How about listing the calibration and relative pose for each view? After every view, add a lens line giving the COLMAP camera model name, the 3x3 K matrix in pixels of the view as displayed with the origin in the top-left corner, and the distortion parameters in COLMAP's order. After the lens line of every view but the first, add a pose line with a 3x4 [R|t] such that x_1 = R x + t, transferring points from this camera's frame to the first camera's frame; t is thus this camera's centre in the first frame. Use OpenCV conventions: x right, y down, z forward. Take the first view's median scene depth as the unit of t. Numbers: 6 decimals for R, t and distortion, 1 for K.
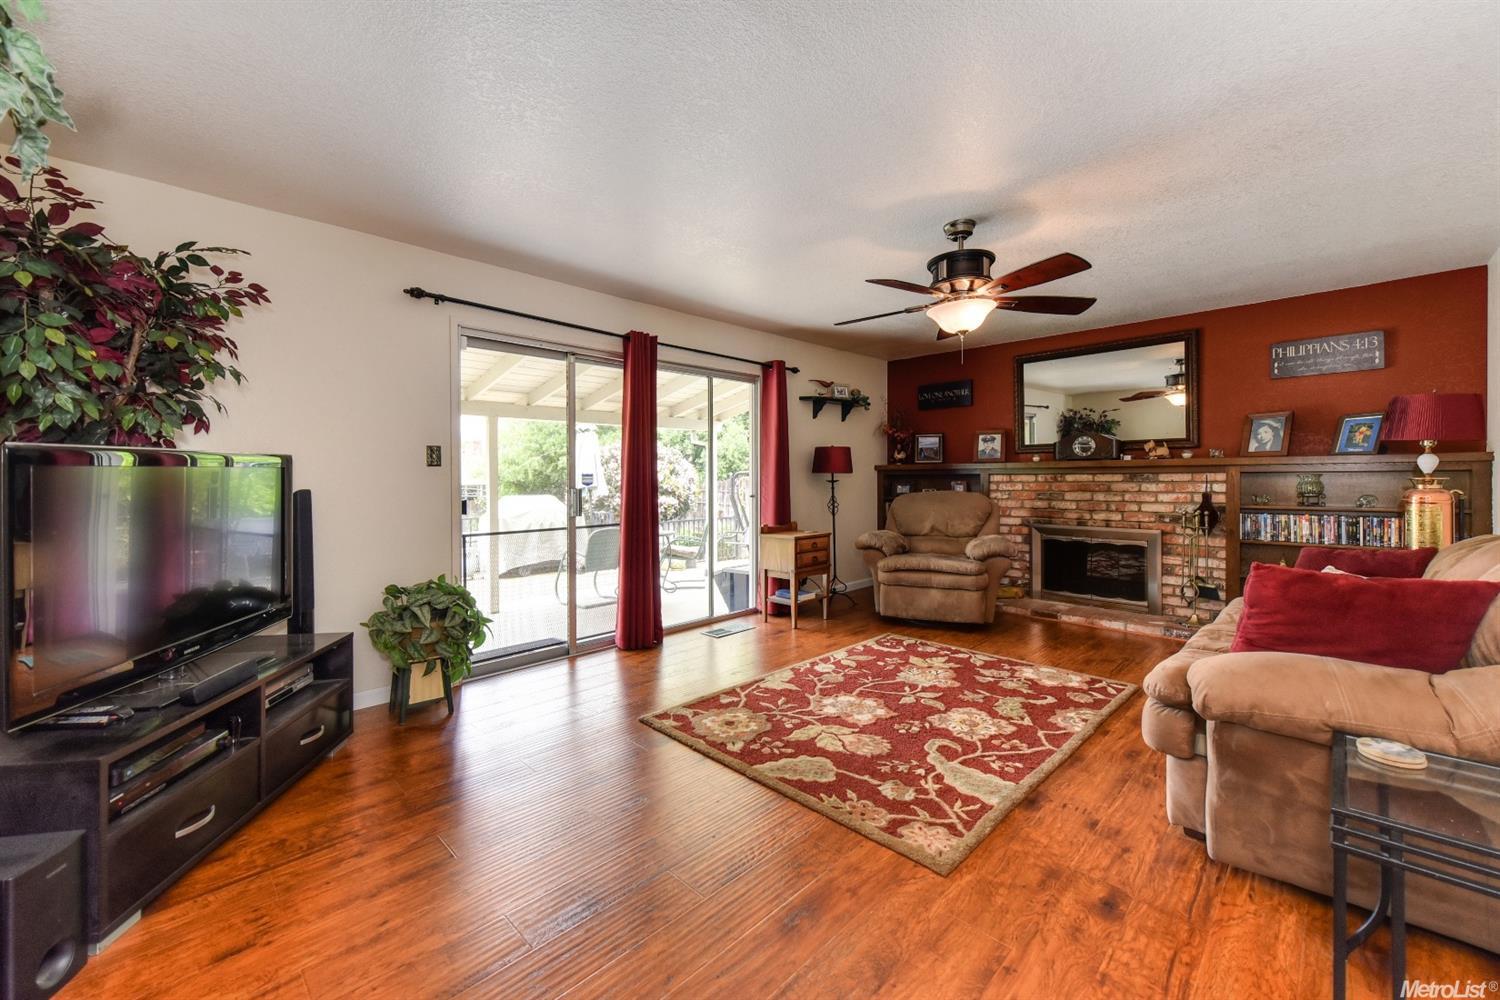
lens RADIAL K [[607.3, 0, 752.3], [0, 607.3, 478.5], [0, 0, 1]] dist [0.000809, 0.000025]
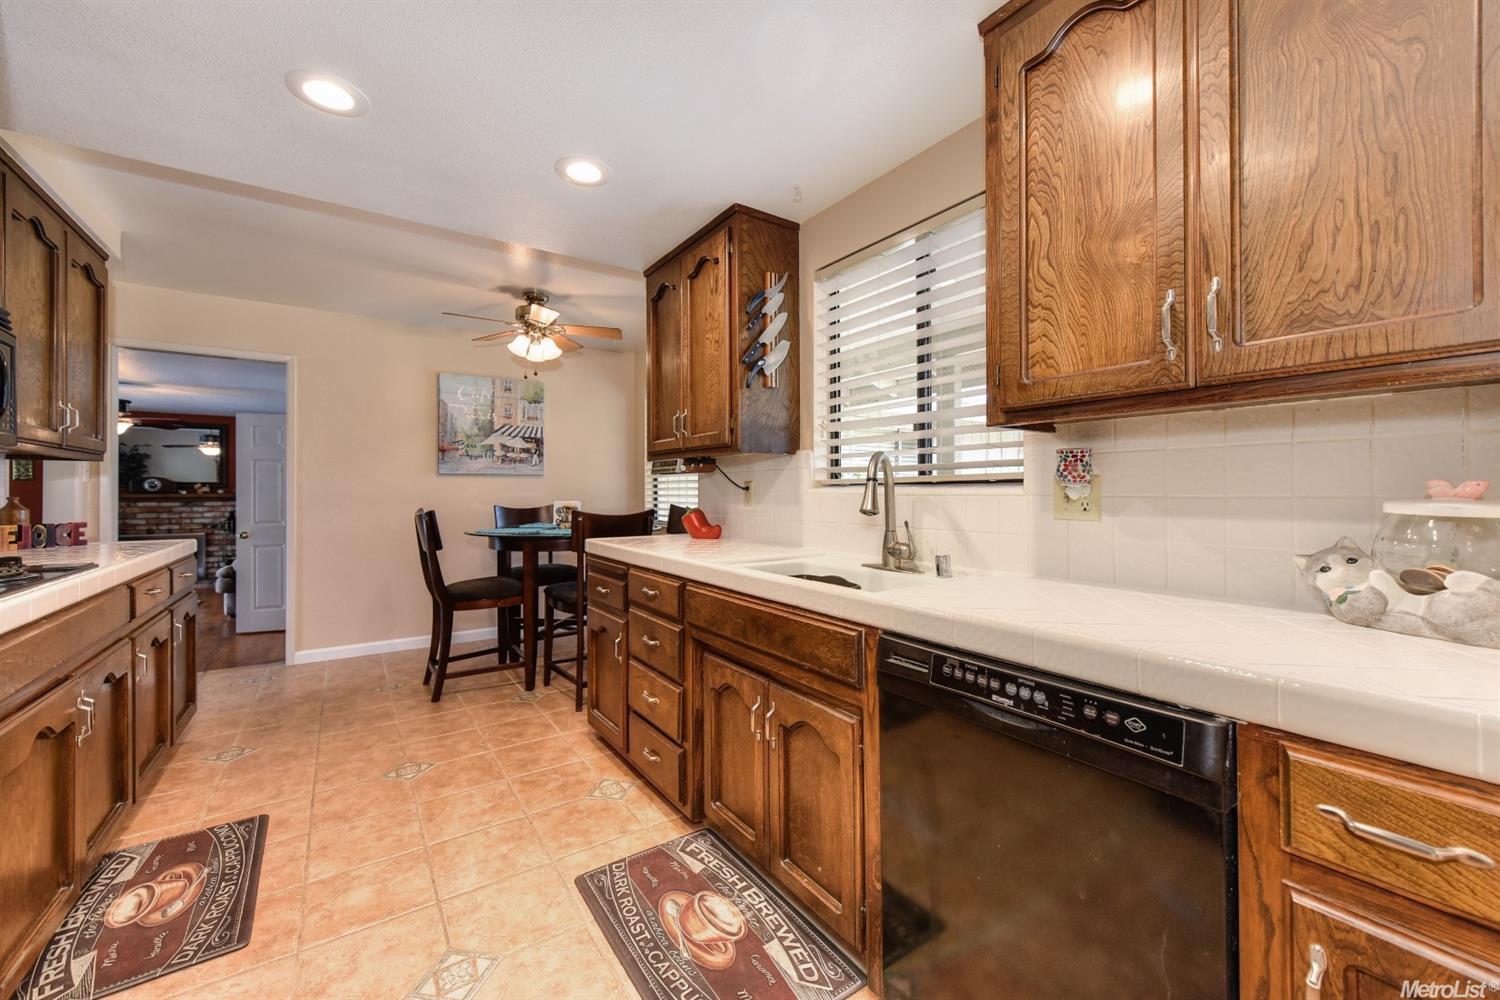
lens RADIAL K [[597.4, 0, 743.6], [0, 597.4, 492.9], [0, 0, 1]] dist [-0.001879, -0.000300]
pose [[0.202990, 0.005653, 0.979164, -0.725724], [0.002509, 0.999977, -0.006294, -0.018531], [-0.979178, 0.003734, 0.202971, -0.911973]]
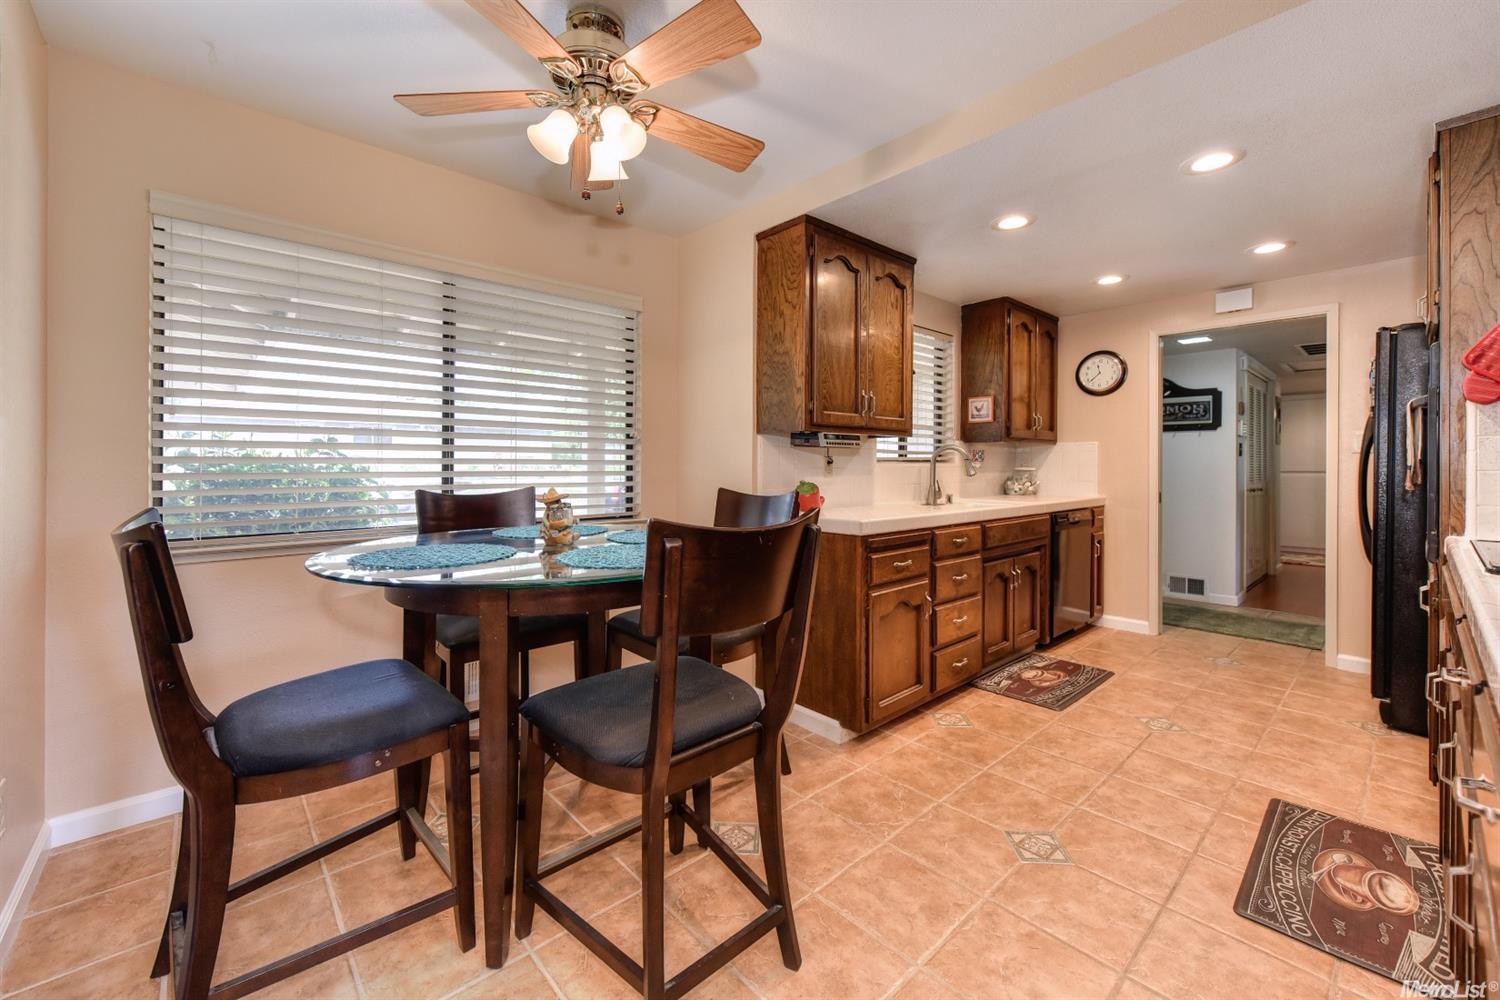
lens RADIAL K [[588.2, 0, 746.0], [0, 588.2, 465.4], [0, 0, 1]] dist [0.003888, 0.000096]
pose [[-0.996878, 0.009184, 0.078416, -0.130850], [0.009959, 0.999905, 0.009498, -0.031048], [-0.078321, 0.010249, -0.996875, -0.143901]]
